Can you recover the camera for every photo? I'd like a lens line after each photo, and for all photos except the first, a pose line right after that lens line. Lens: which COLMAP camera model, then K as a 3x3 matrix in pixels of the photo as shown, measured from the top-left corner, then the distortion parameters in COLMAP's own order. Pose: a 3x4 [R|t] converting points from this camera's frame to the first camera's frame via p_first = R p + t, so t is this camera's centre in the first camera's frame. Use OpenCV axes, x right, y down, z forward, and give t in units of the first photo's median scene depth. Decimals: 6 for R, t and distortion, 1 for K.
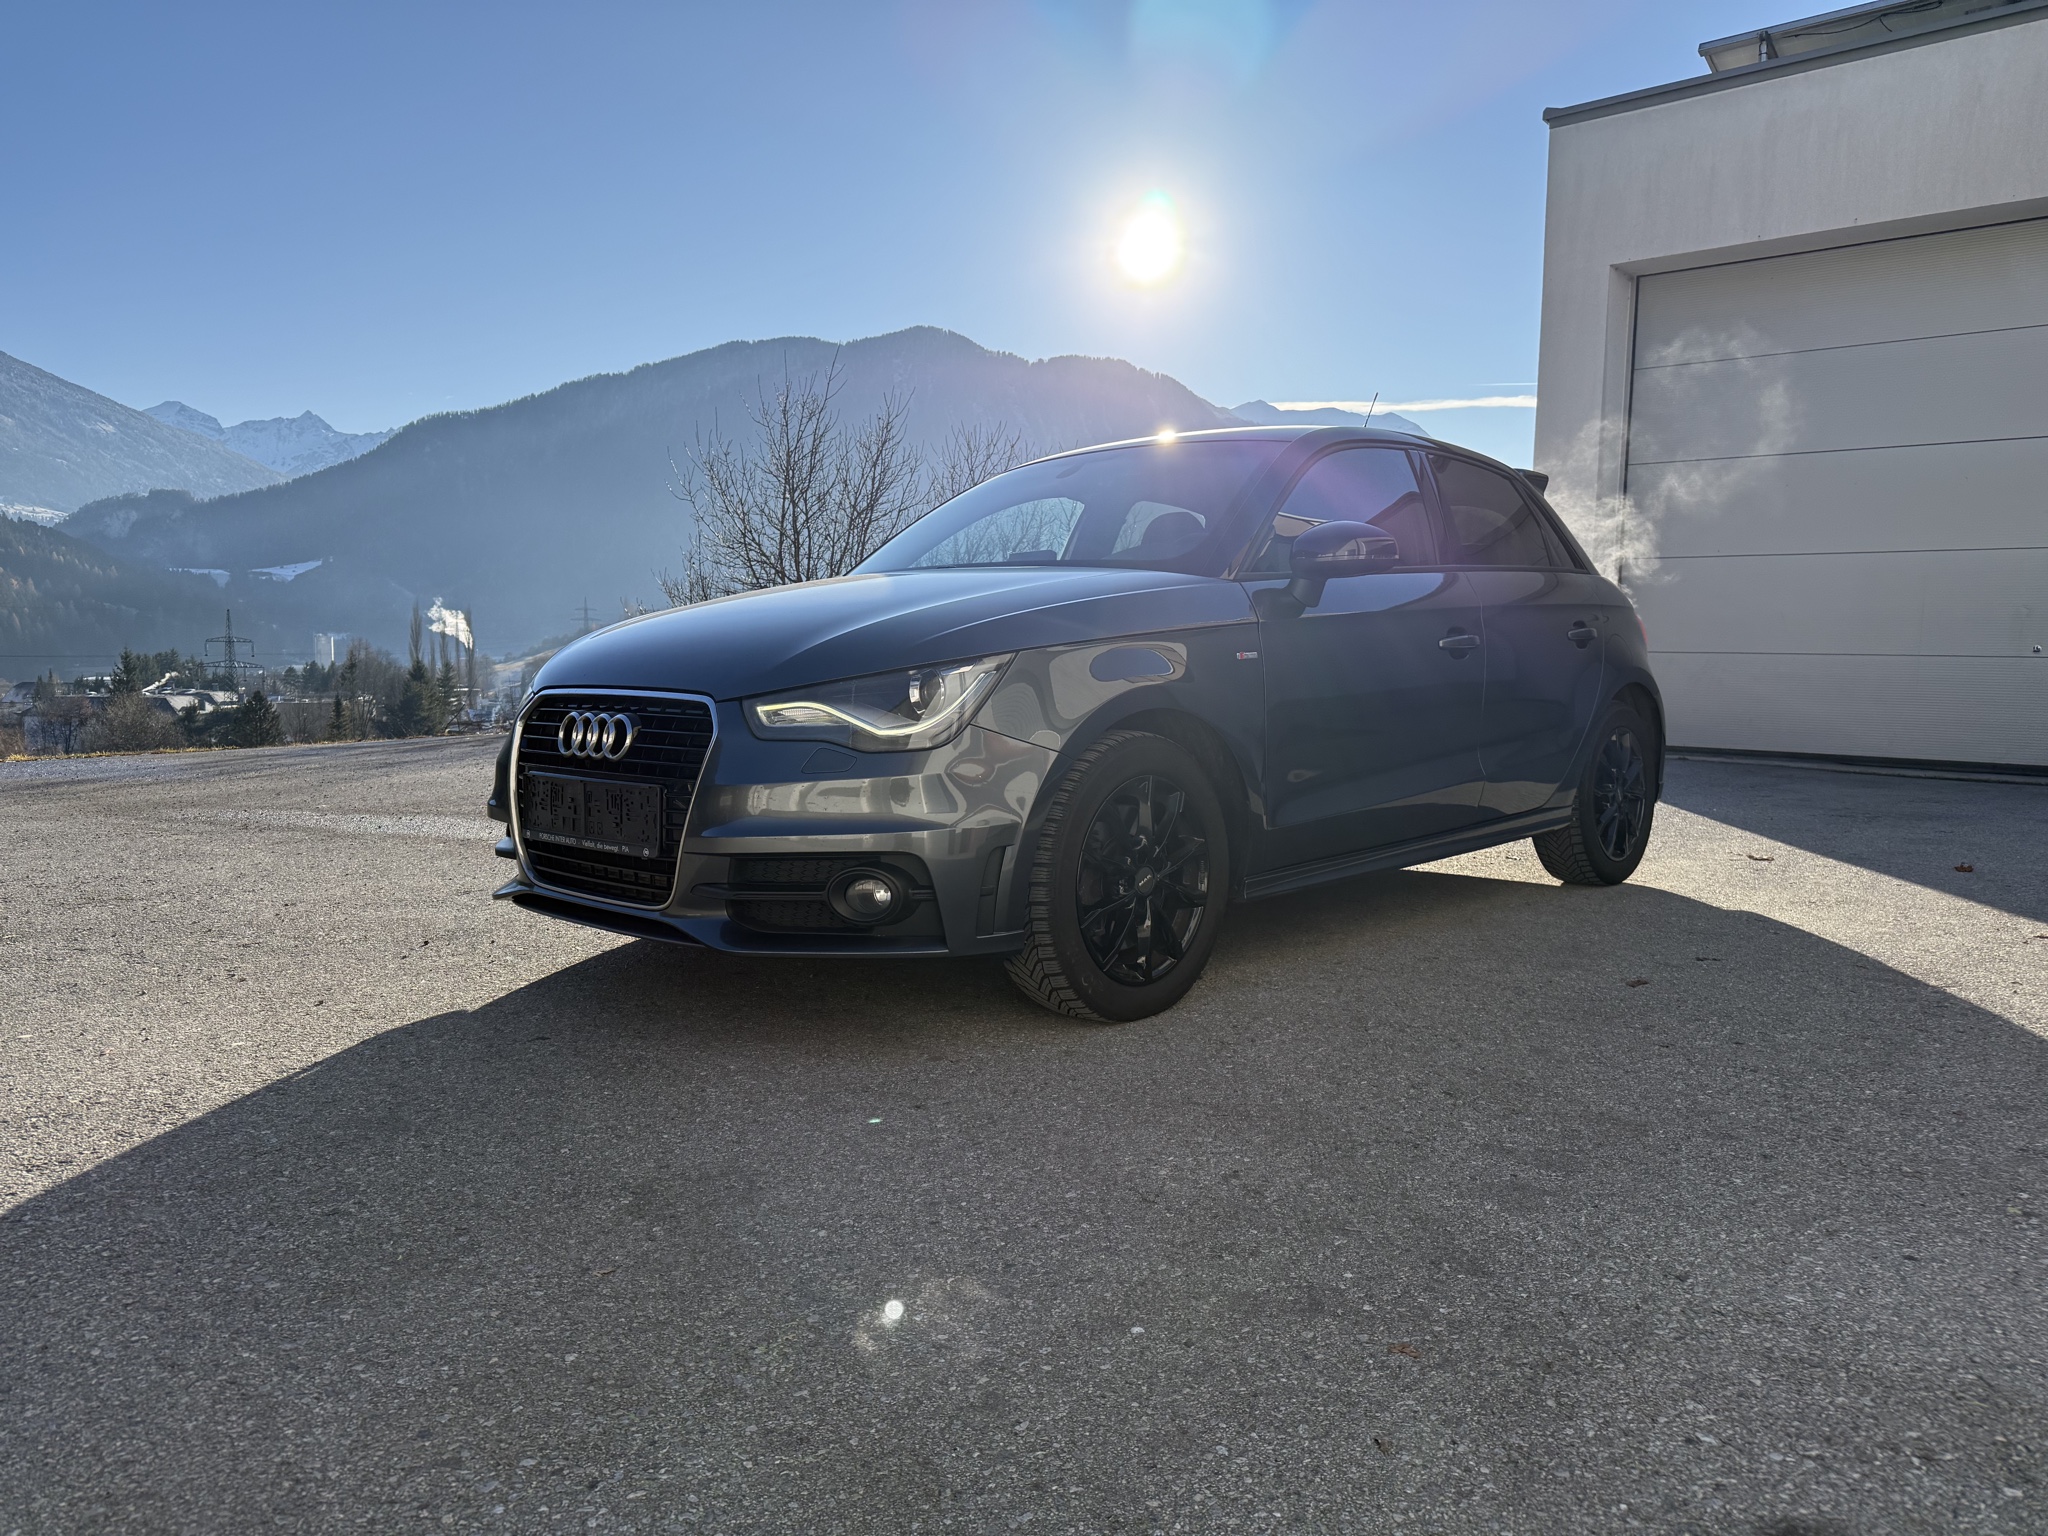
lens RADIAL K [[1435.1, 0, 1025.3], [0, 1435.1, 779.0], [0, 0, 1]] dist [0.110172, -0.144657]
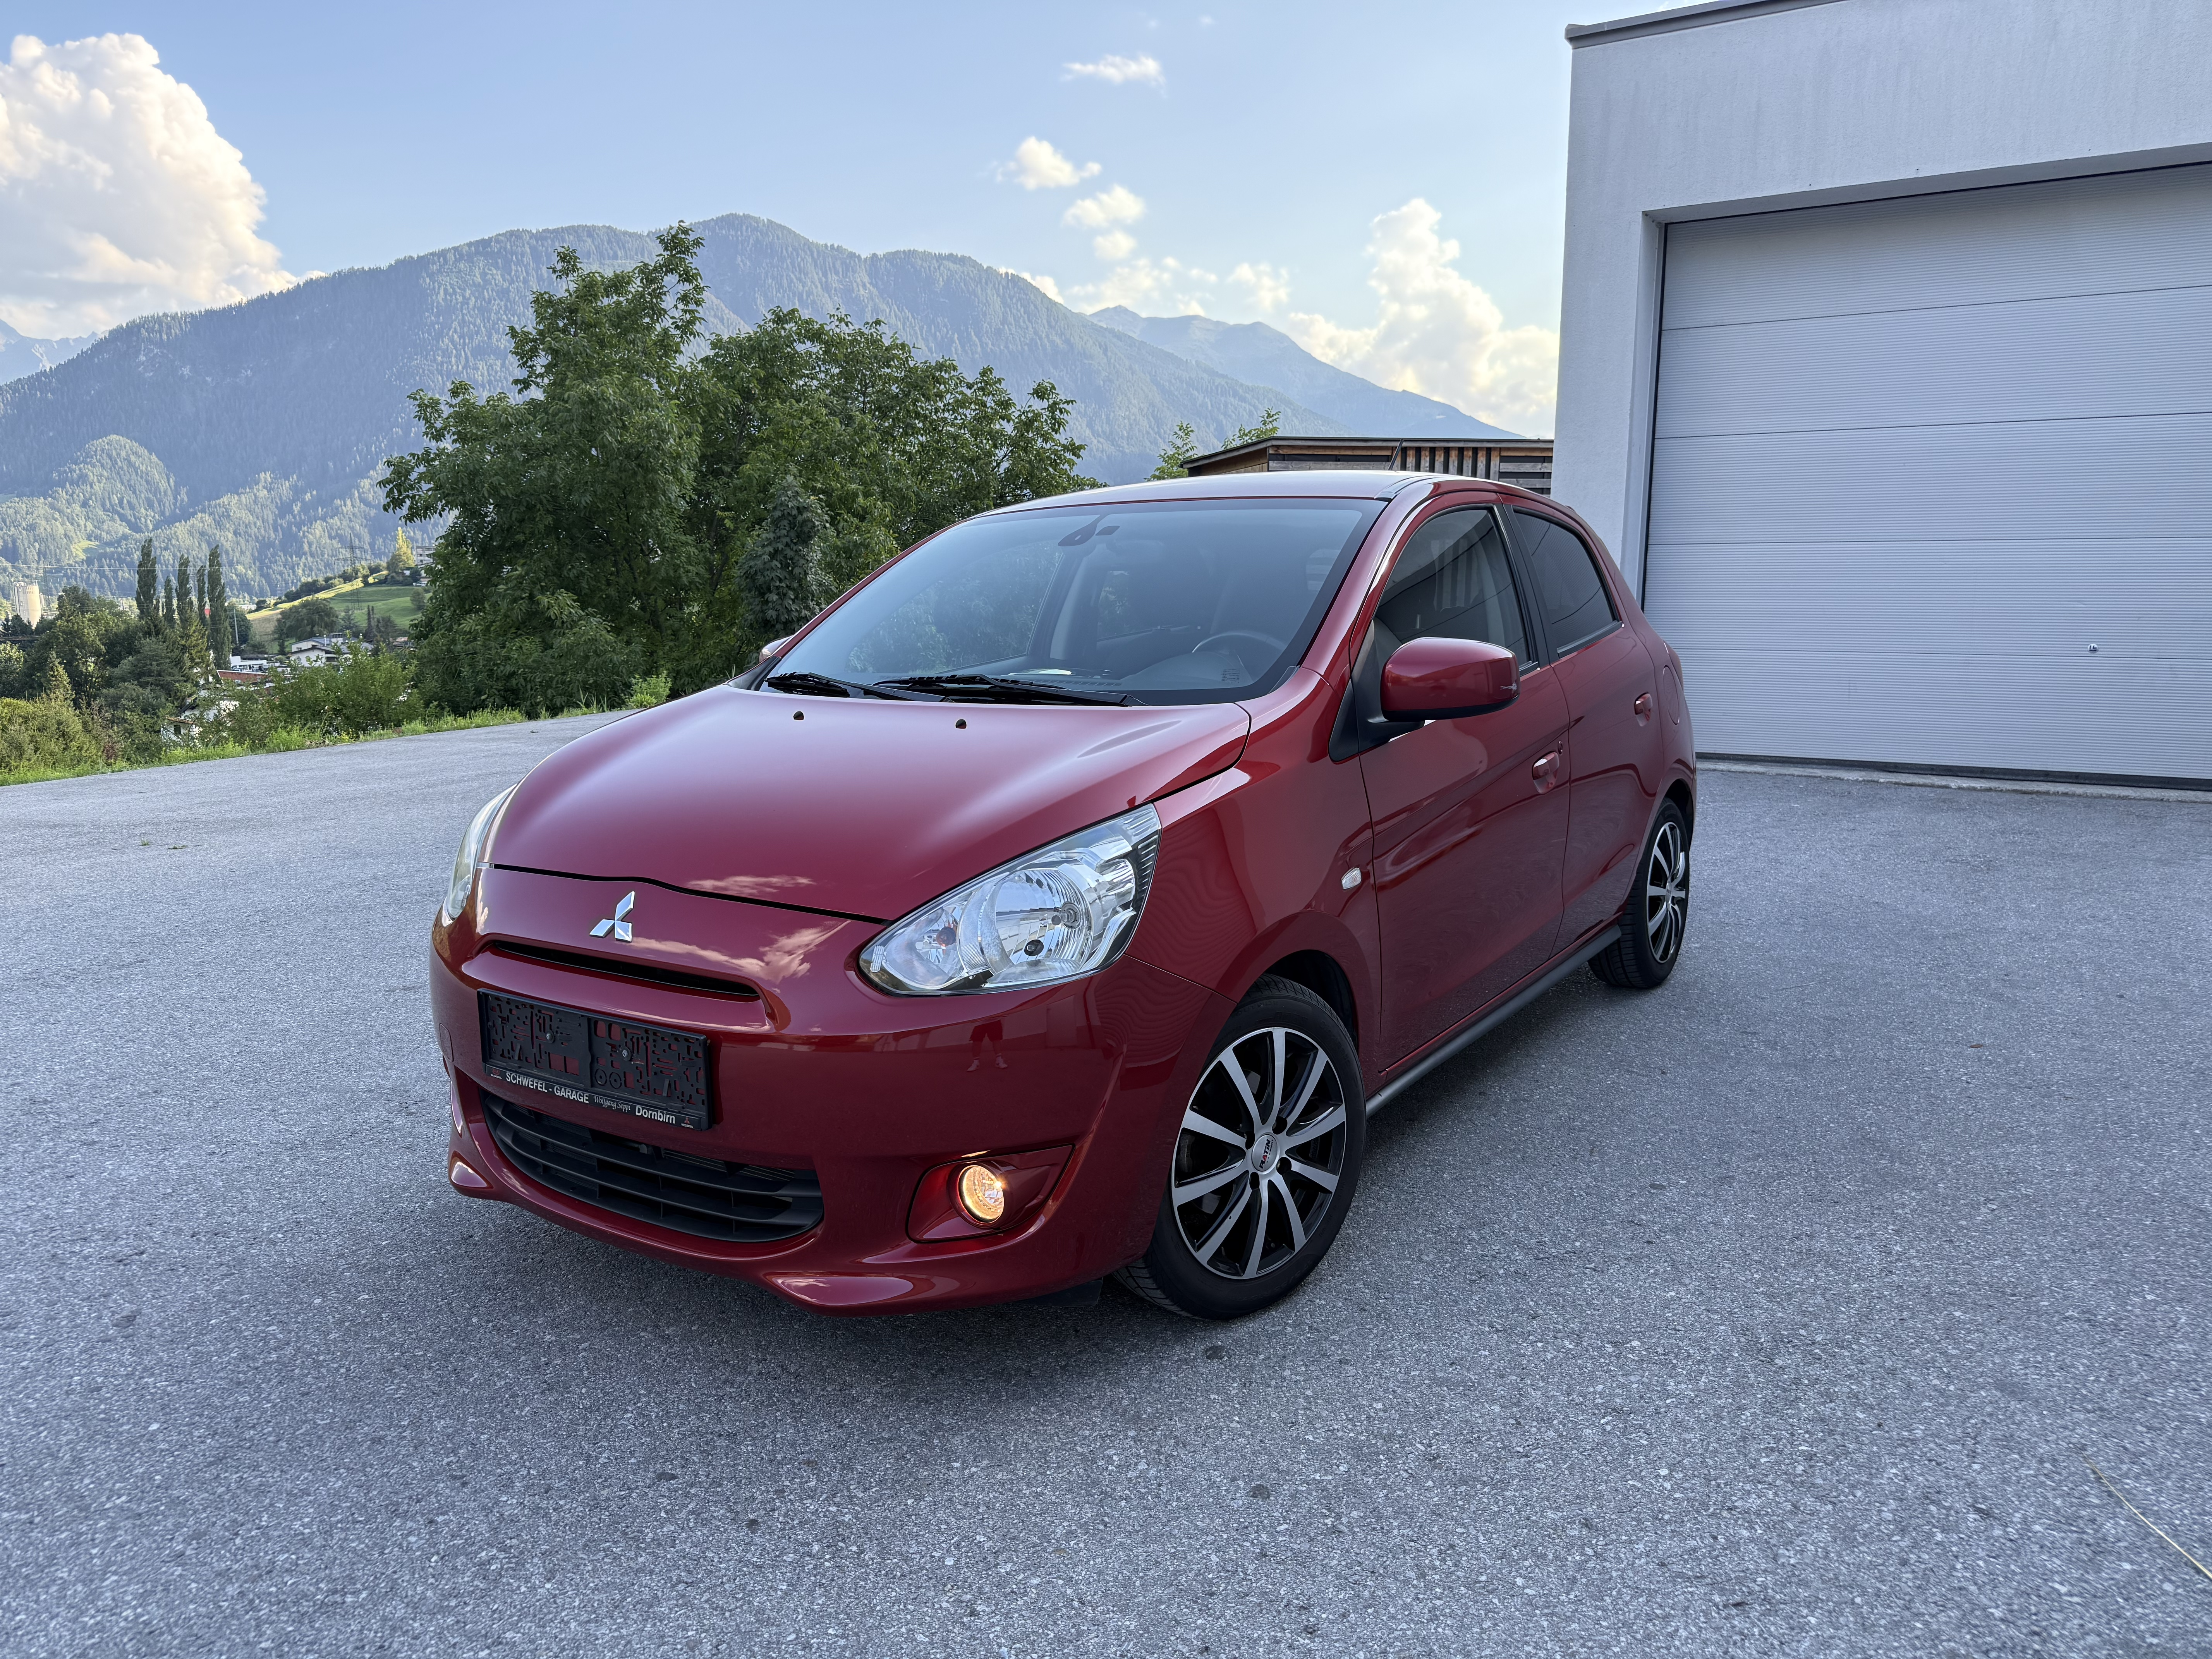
lens RADIAL K [[1584.0, 0, 1105.1], [0, 1584.0, 834.6], [0, 0, 1]] dist [-0.002600, 0.002216]
pose [[0.989225, -0.040469, 0.140697, -0.067281], [0.030660, 0.996991, 0.071198, -0.053178], [-0.143155, -0.066117, 0.987489, 0.076993]]
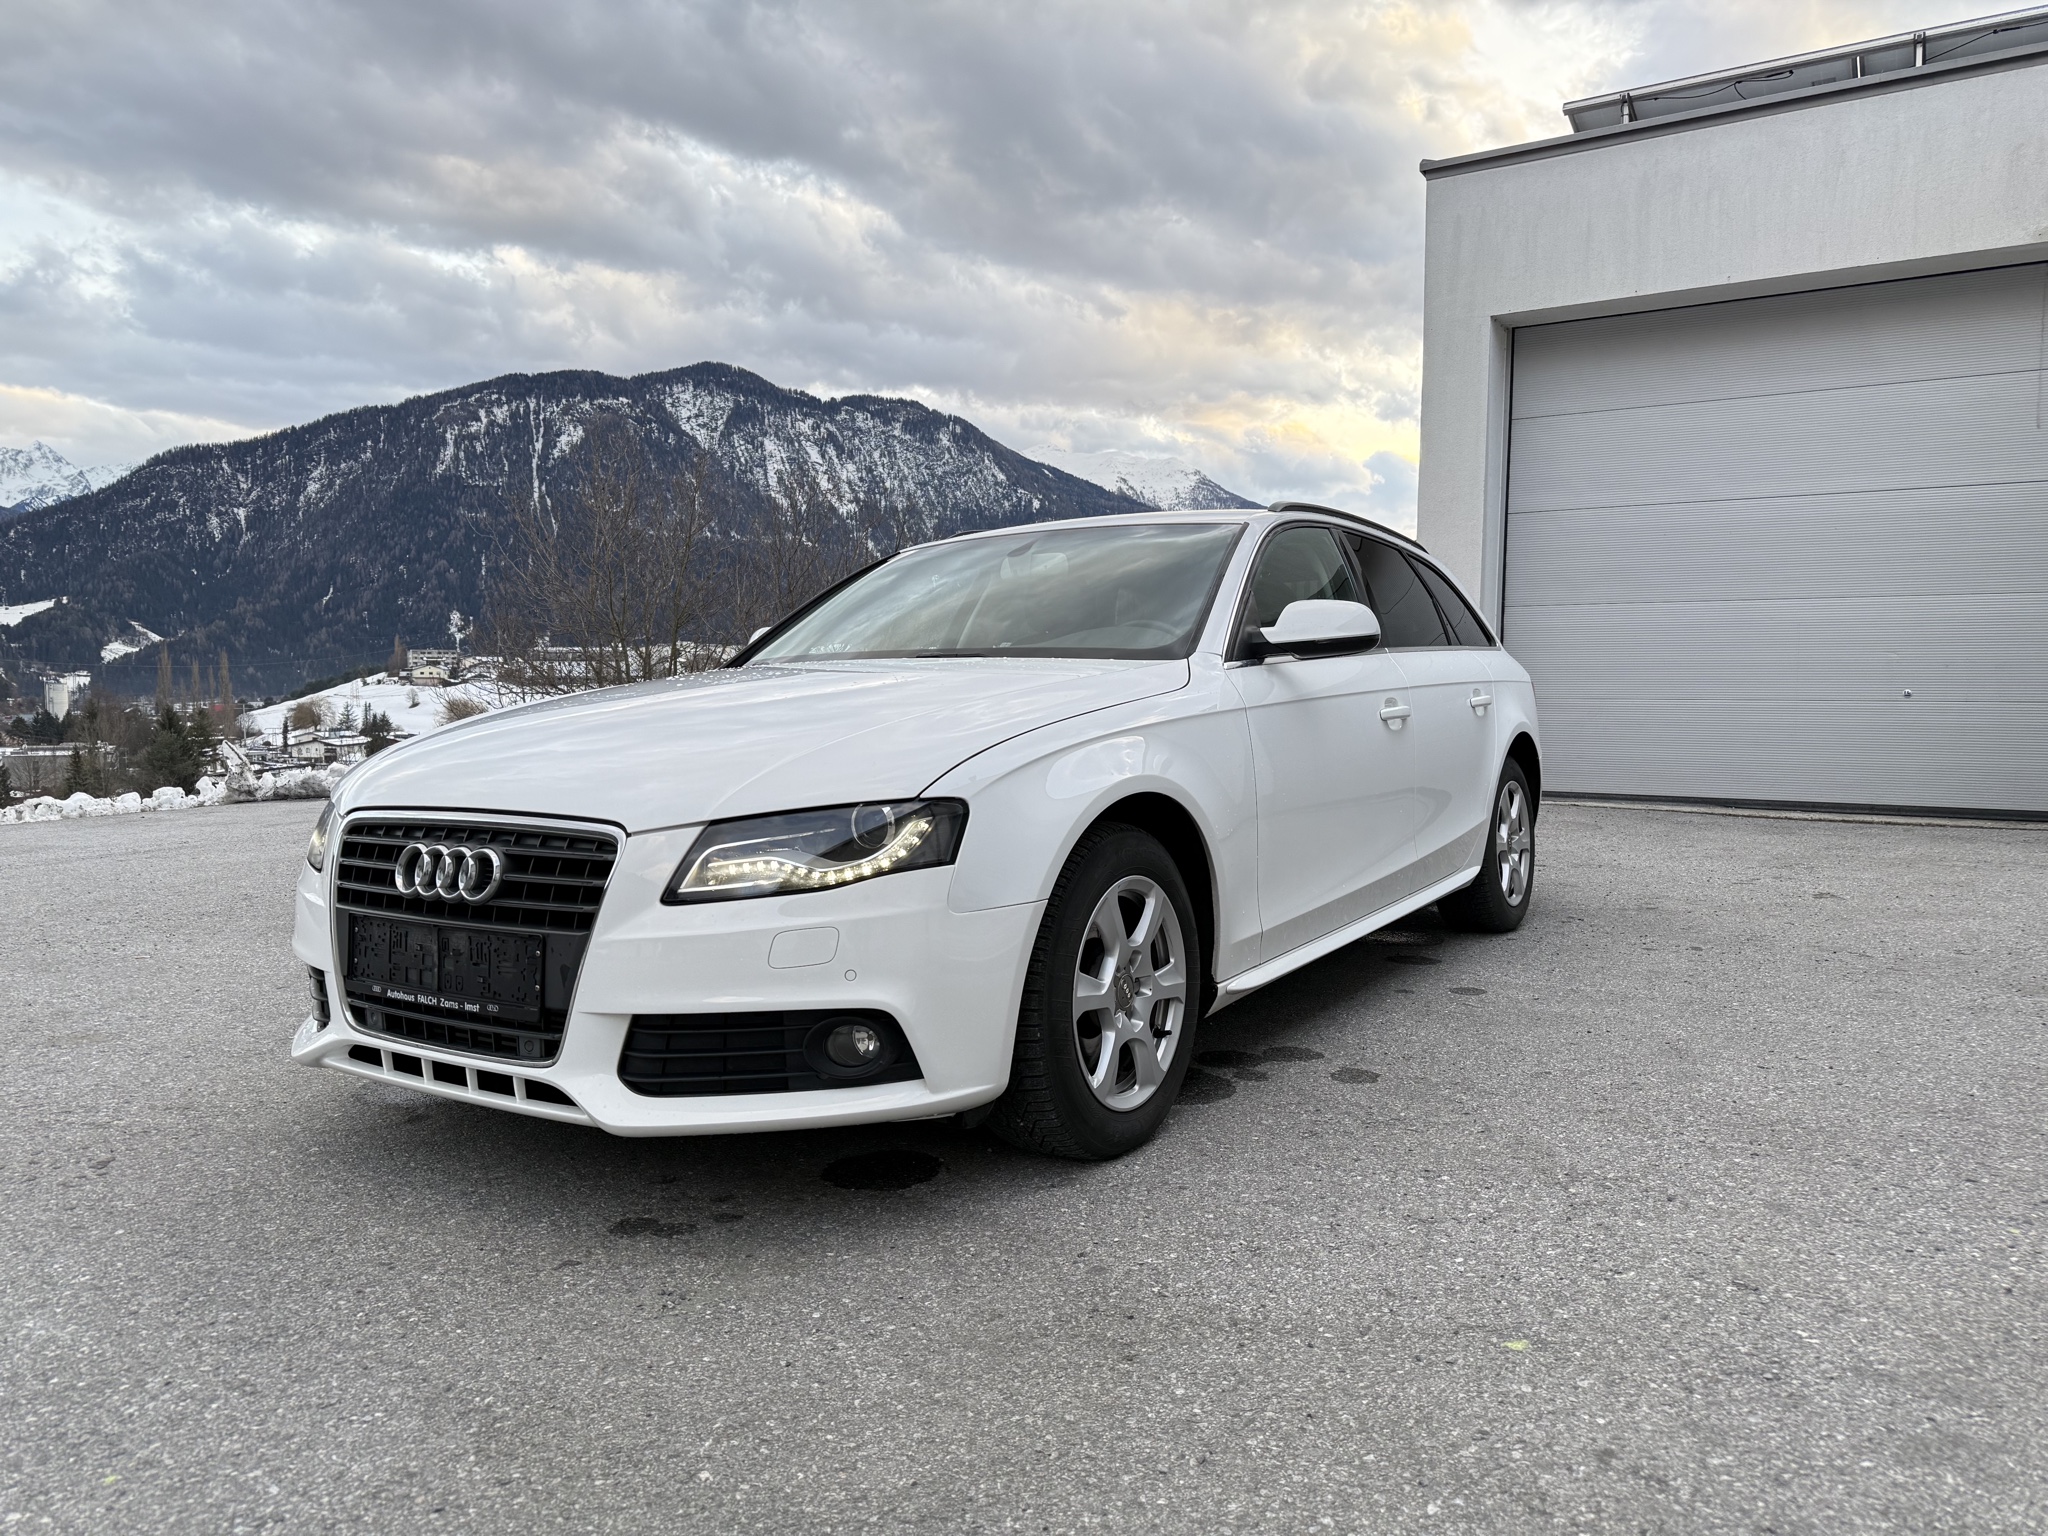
lens RADIAL K [[1454.8, 0, 1024.0], [0, 1454.8, 768.0], [0, 0, 1]] dist [0.012547, -0.008926]
pose [[0.990442, -0.020114, 0.136452, -0.059385], [0.024580, 0.999213, -0.031119, -0.016766], [-0.135719, 0.034175, 0.990158, 0.058416]]
